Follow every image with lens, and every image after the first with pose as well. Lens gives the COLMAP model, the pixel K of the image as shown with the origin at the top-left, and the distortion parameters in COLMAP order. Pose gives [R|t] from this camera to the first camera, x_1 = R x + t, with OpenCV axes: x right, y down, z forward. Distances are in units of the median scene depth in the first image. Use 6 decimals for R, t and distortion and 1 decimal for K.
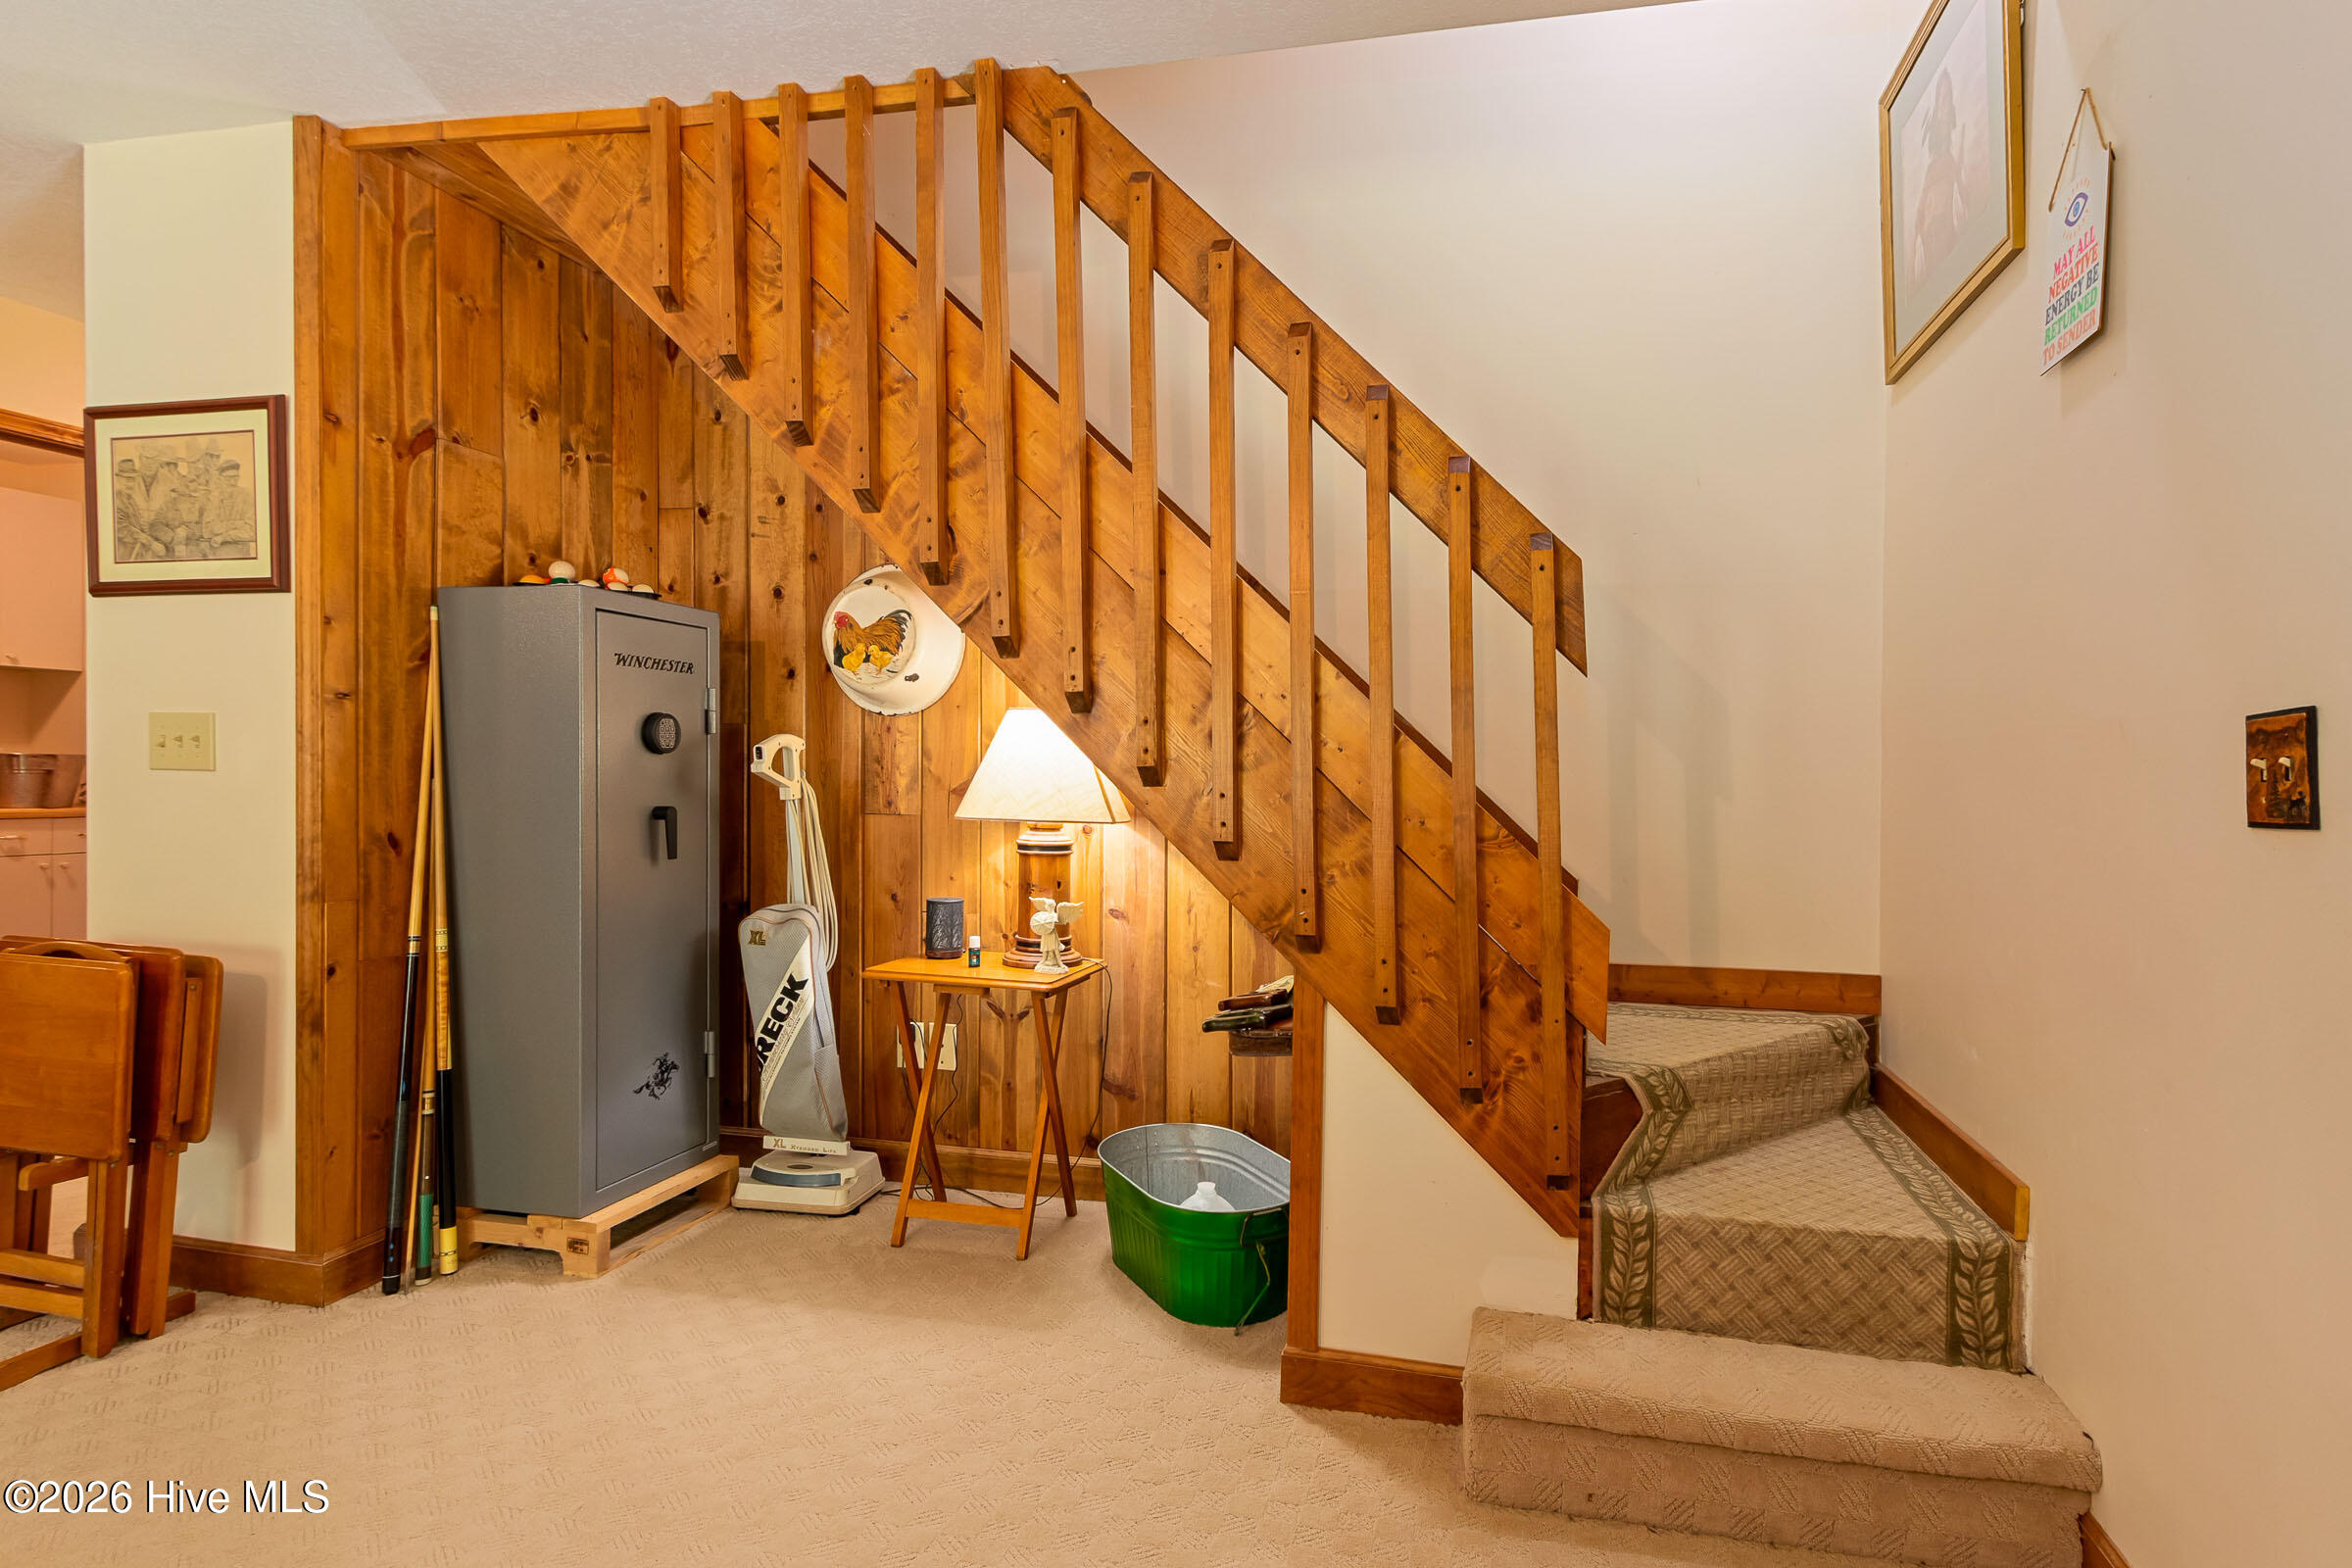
lens RADIAL K [[1118.9, 0, 1176.0], [0, 1118.9, 784.0], [0, 0, 1]] dist [0.003005, 0.000439]
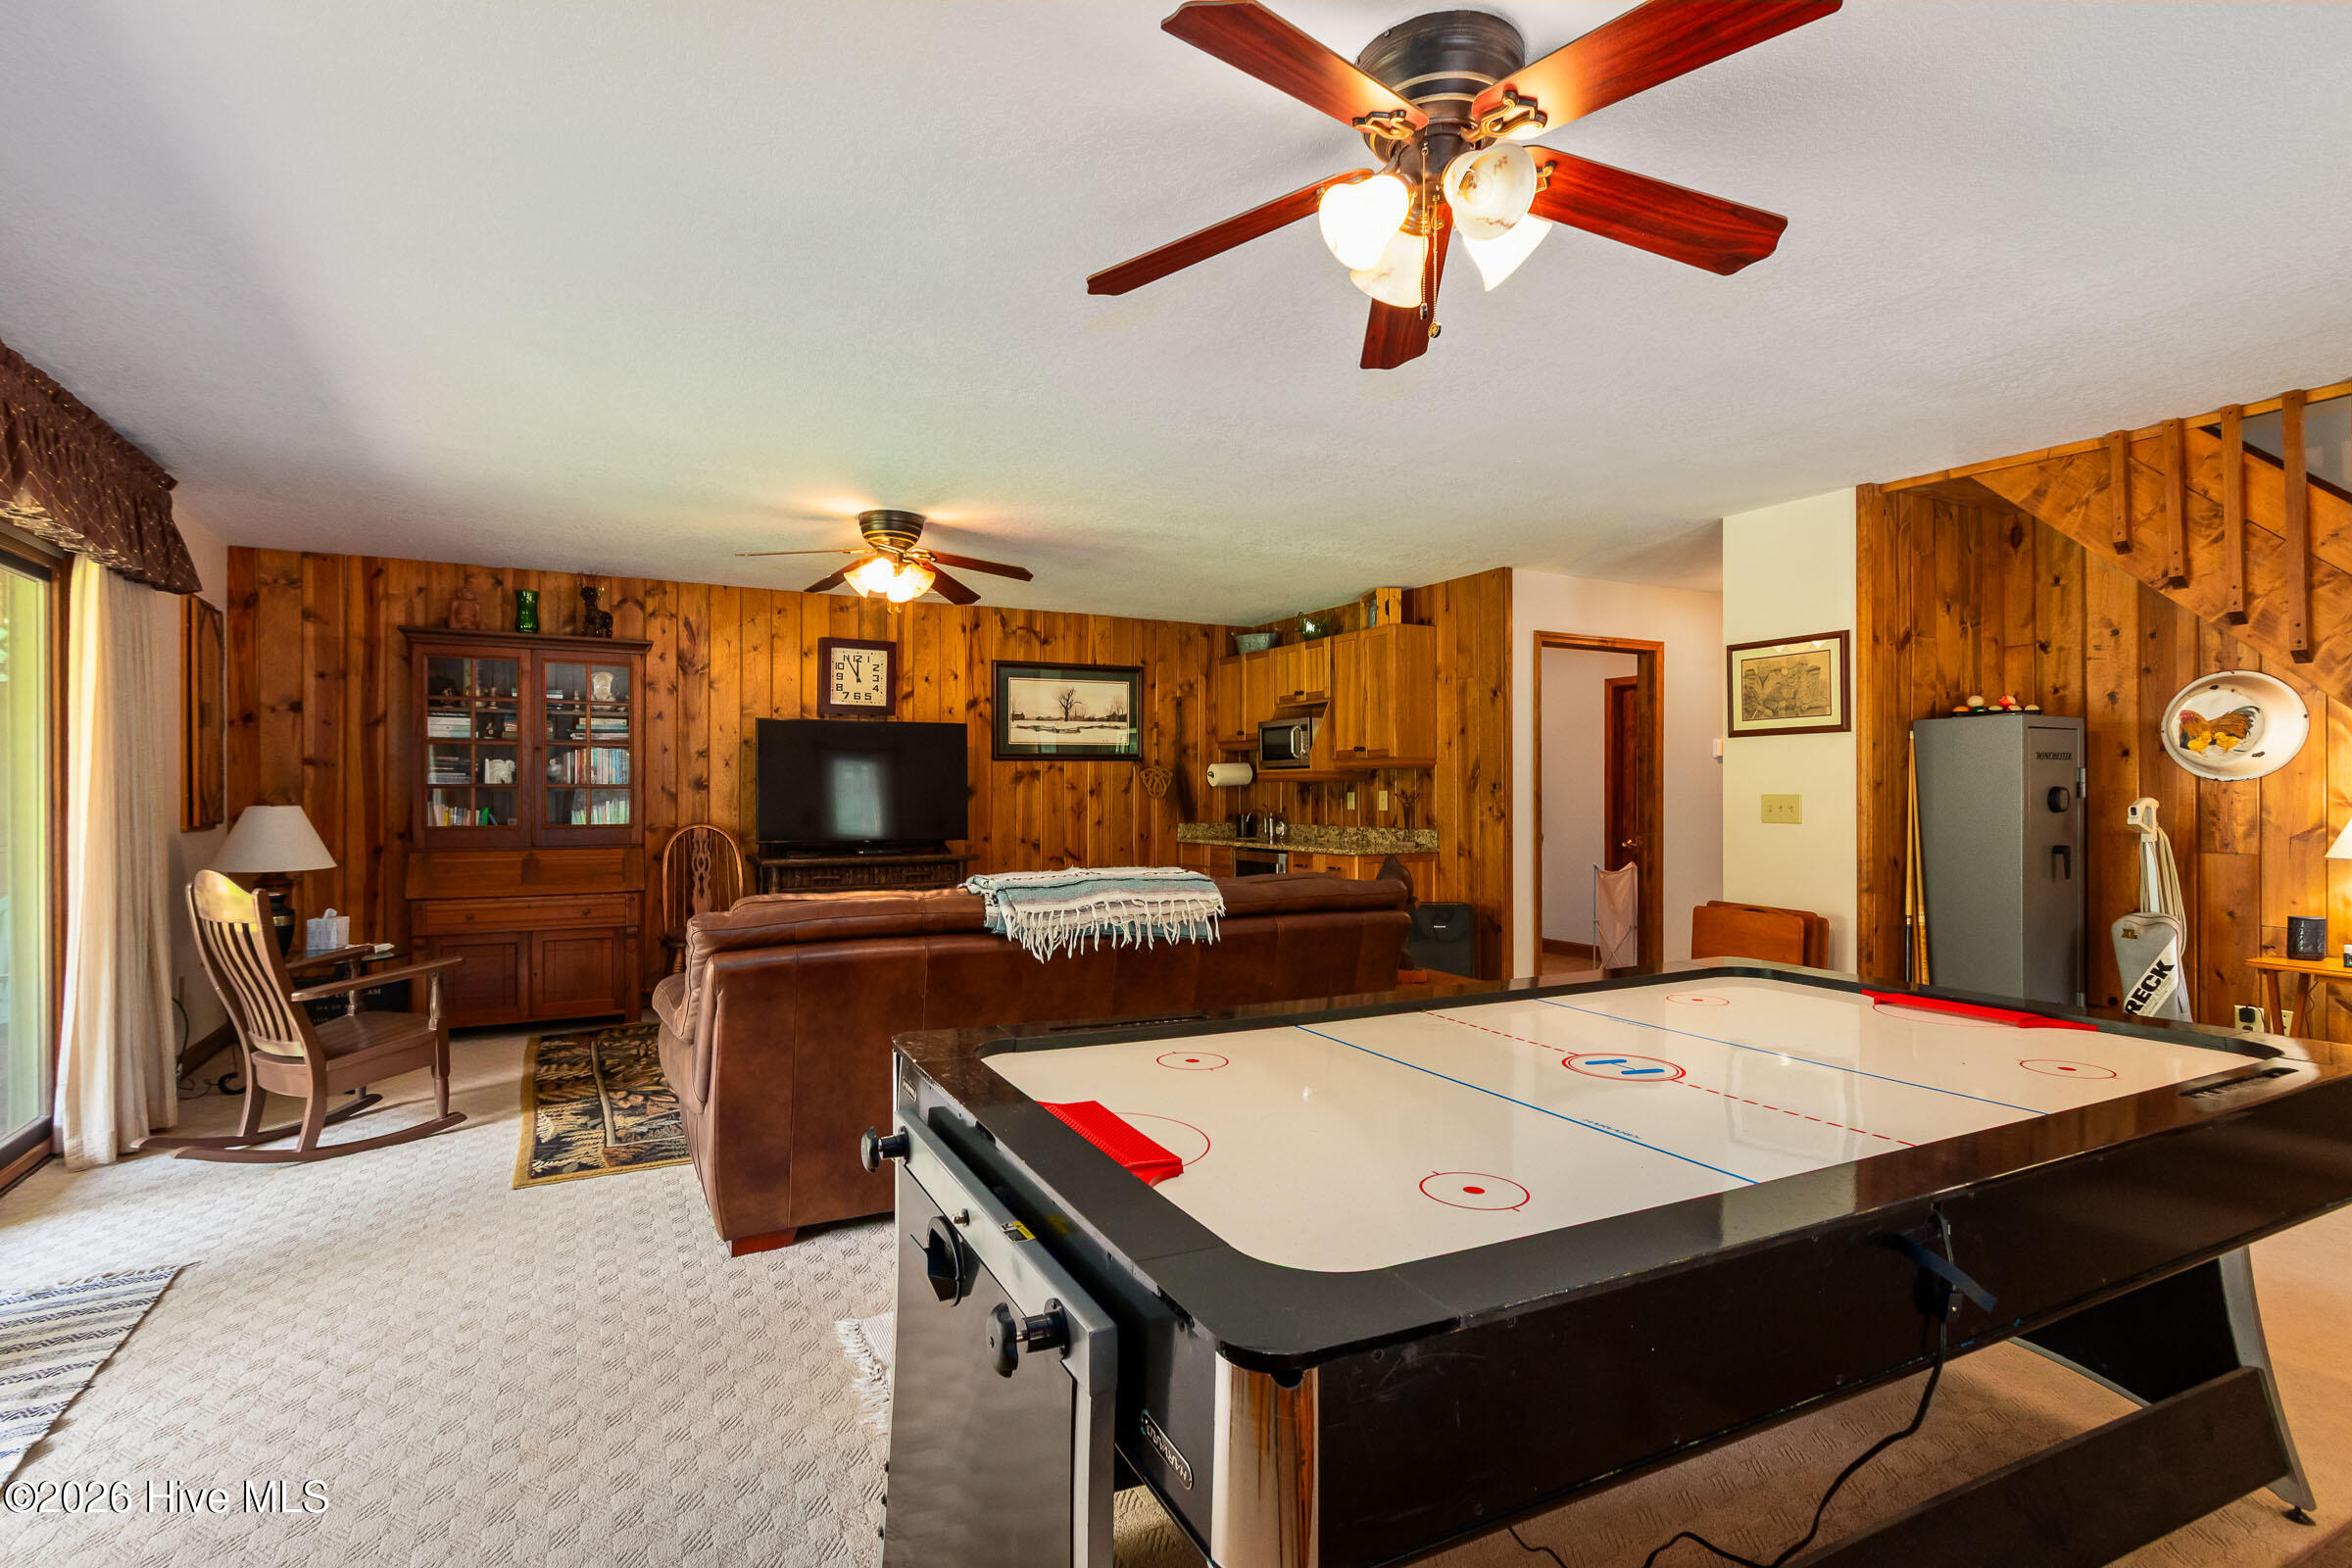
lens RADIAL K [[1067.4, 0, 1171.9], [0, 1067.4, 806.8], [0, 0, 1]] dist [0.000954, -0.000597]
pose [[0.695977, -0.004960, -0.718047, -0.240938], [0.003897, 0.999988, -0.003131, -0.034171], [0.718053, -0.000620, 0.695988, -0.935022]]
